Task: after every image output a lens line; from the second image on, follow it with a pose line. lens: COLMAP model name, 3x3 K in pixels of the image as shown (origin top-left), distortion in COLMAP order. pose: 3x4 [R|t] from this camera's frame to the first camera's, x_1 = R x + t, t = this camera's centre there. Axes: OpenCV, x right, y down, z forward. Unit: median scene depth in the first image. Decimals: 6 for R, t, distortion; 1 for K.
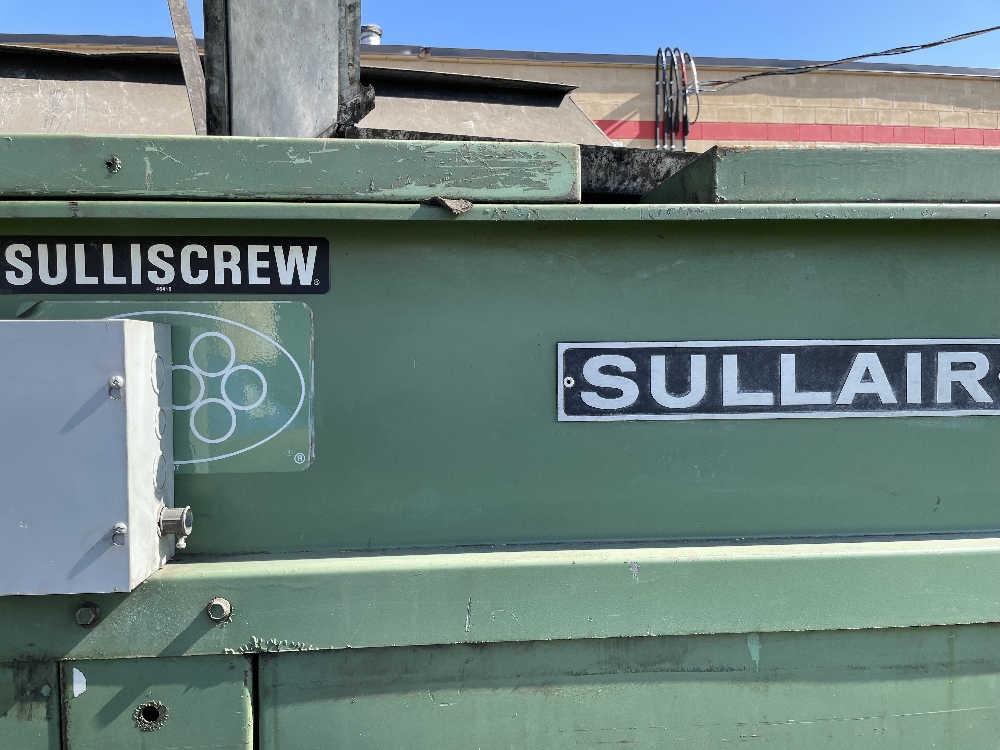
lens RADIAL K [[754.9, 0, 500.4], [0, 754.9, 379.2], [0, 0, 1]] dist [0.005124, -0.011009]
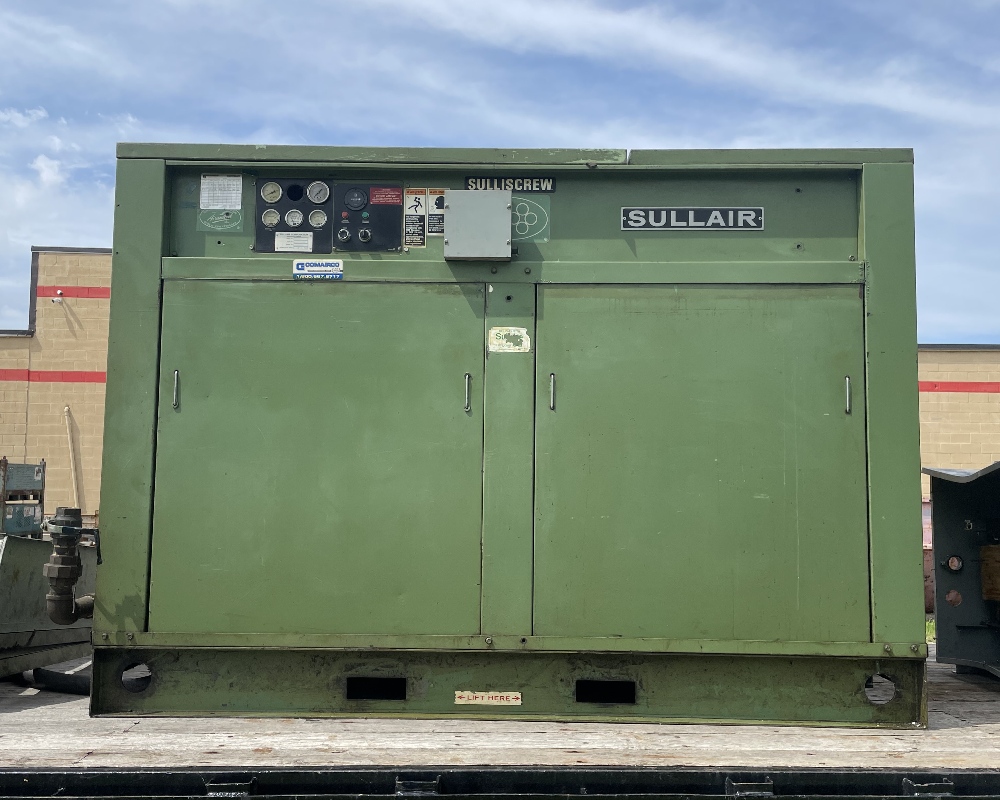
lens RADIAL K [[868.8, 0, 499.8], [0, 868.8, 398.9], [0, 0, 1]] dist [-0.008777, 0.000787]
pose [[0.992246, 0.017928, -0.122986, 0.028718], [-0.029061, 0.995578, -0.089333, 1.174337], [0.120841, 0.092215, 0.988379, -2.847968]]
